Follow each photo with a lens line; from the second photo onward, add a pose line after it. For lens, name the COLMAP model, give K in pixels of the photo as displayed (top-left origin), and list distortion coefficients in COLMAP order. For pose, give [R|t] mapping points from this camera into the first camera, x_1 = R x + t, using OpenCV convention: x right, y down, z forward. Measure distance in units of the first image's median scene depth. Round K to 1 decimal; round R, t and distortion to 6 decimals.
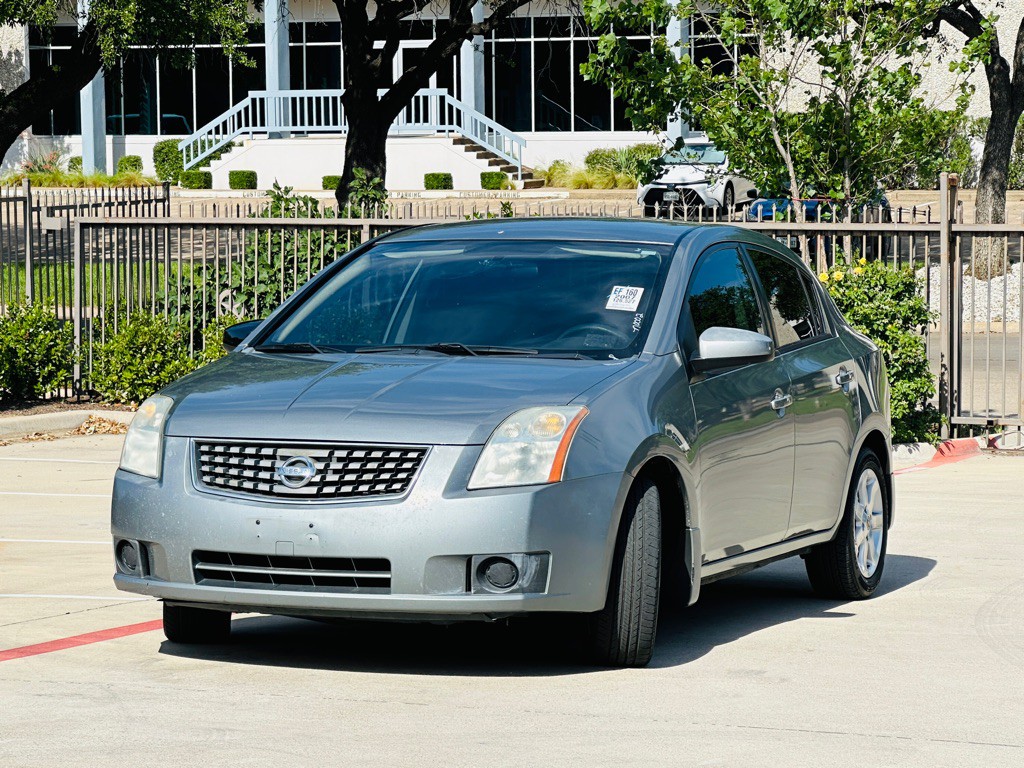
lens RADIAL K [[2227.0, 0, 512.0], [0, 2227.0, 384.0], [0, 0, 1]] dist [0.006852, 0.544917]
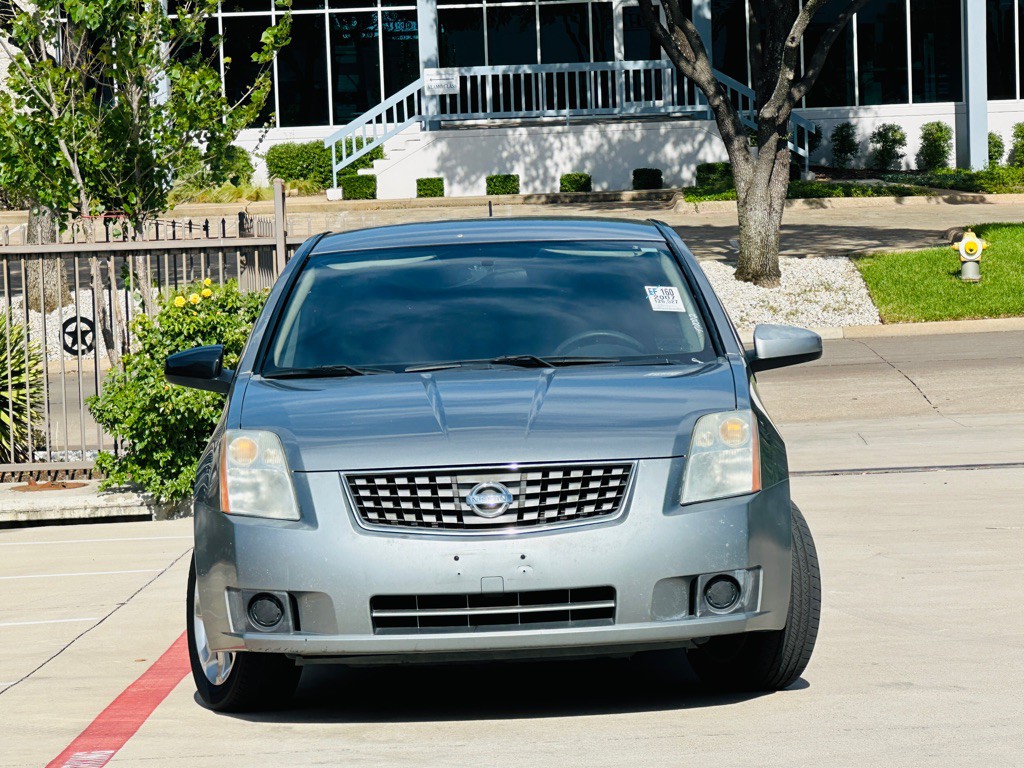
lens RADIAL K [[2227.0, 0, 512.0], [0, 2227.0, 384.0], [0, 0, 1]] dist [0.006852, 0.544917]
pose [[0.966023, -0.059746, 0.251456, -0.313895], [0.063231, 0.997982, -0.005795, -0.001639], [-0.250602, 0.021498, 0.967851, 0.121632]]
